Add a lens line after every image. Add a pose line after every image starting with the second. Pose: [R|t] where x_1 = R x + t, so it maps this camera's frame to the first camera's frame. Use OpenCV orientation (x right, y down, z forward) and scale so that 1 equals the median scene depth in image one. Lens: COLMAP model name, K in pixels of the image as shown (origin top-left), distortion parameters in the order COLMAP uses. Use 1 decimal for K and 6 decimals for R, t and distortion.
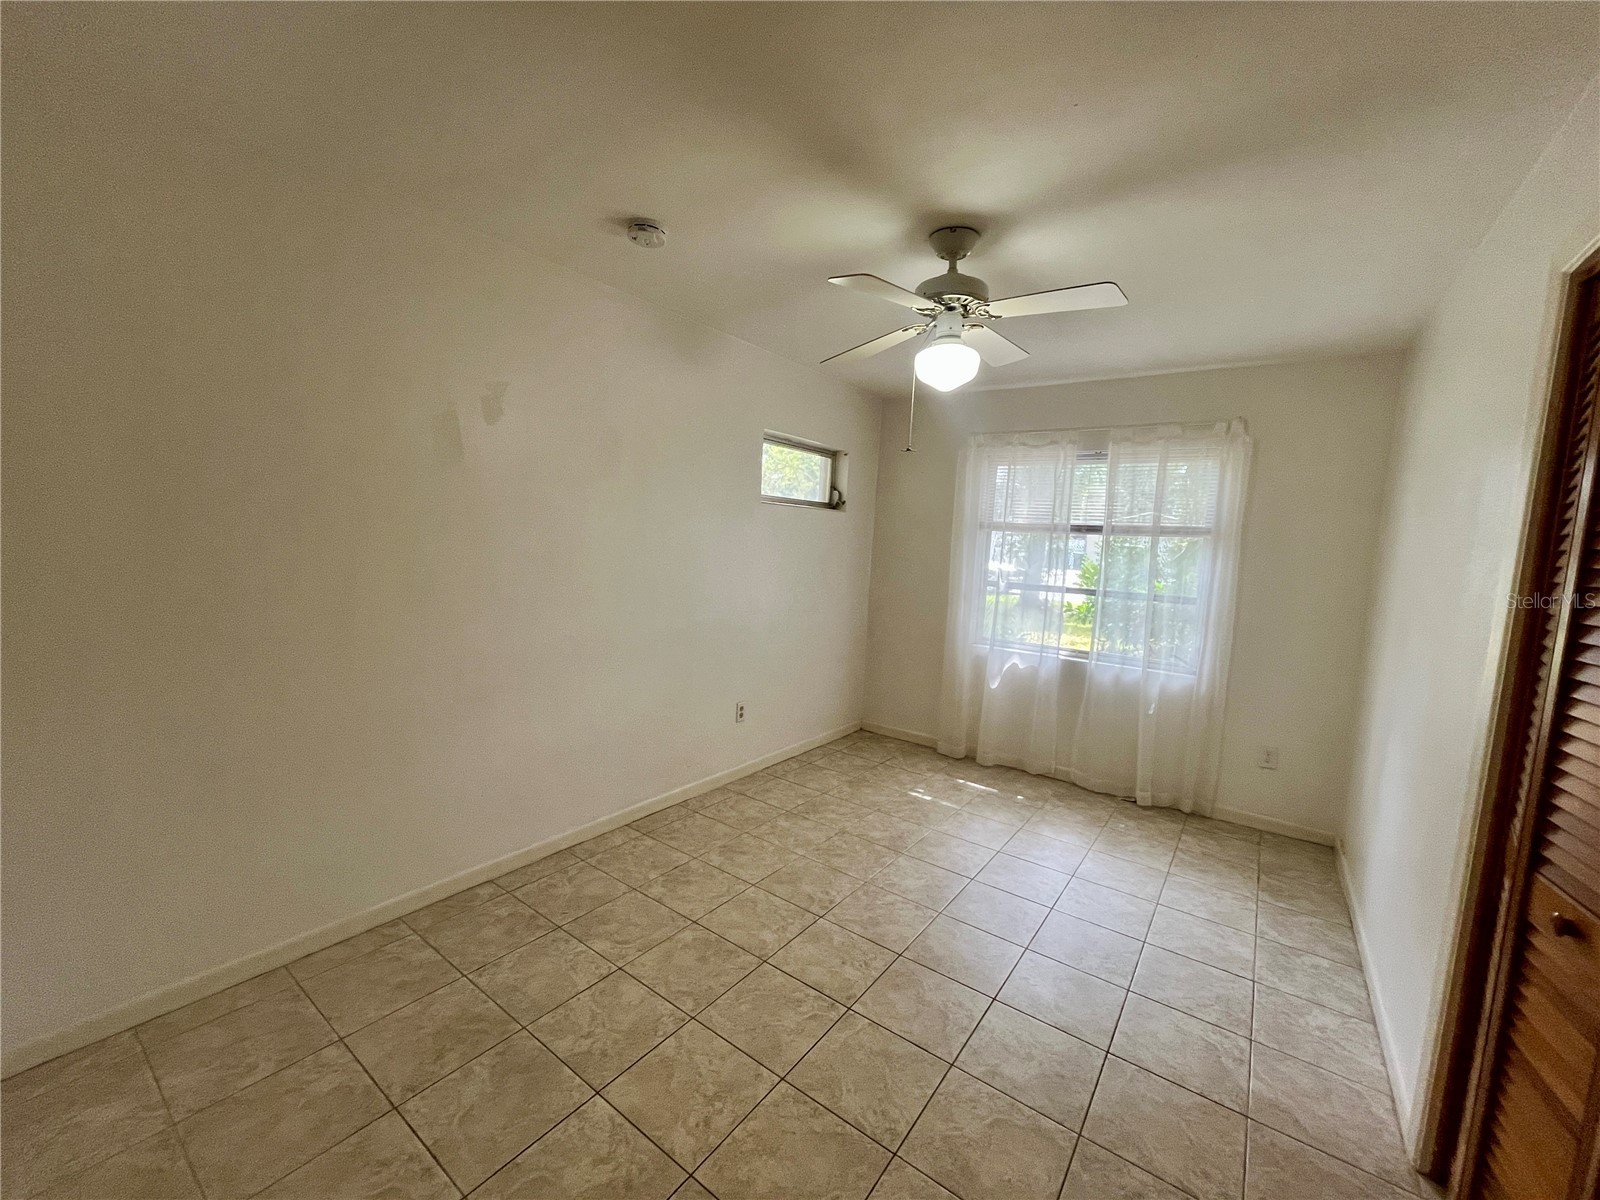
lens RADIAL K [[645.1, 0, 799.4], [0, 645.1, 601.7], [0, 0, 1]] dist [-0.003228, 0.000221]
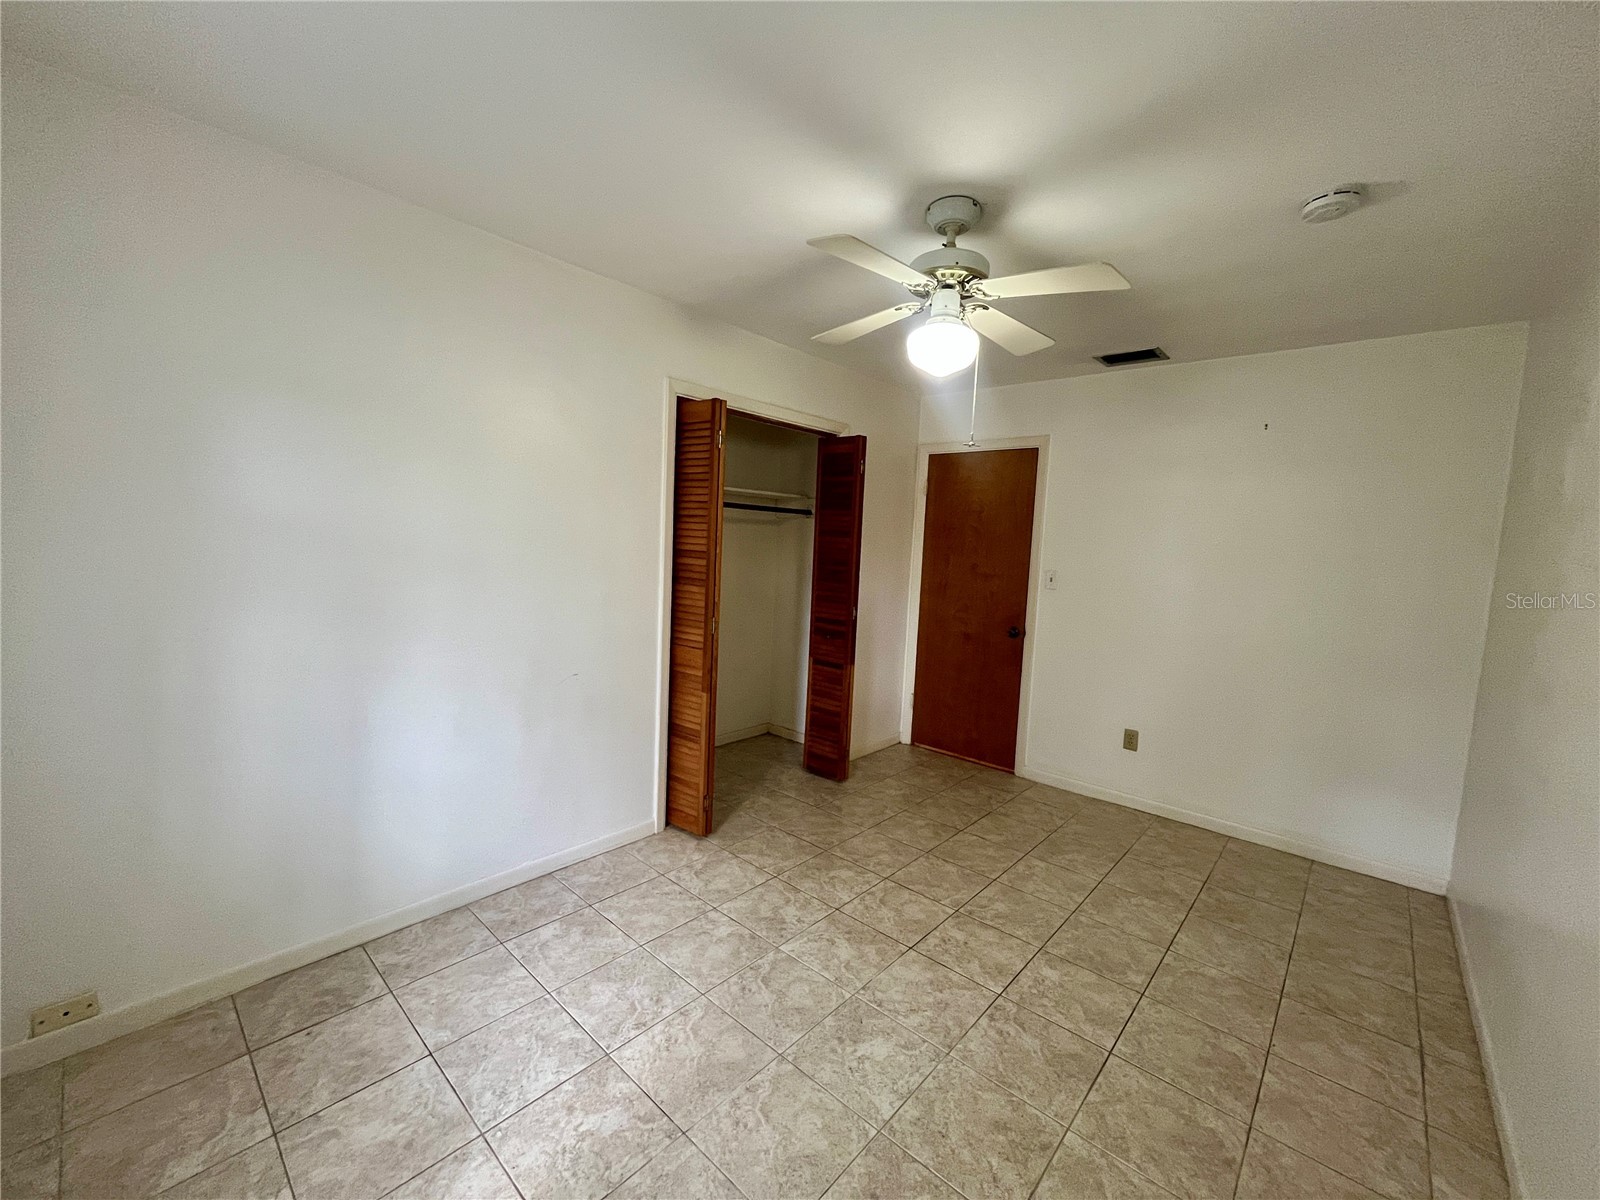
lens RADIAL K [[645.1, 0, 799.4], [0, 645.1, 601.7], [0, 0, 1]] dist [-0.003228, 0.000221]
pose [[-0.989963, -0.108062, 0.091083, 0.289914], [-0.087780, 0.975241, 0.202976, -0.173421], [-0.110761, 0.192943, -0.974938, 1.863587]]
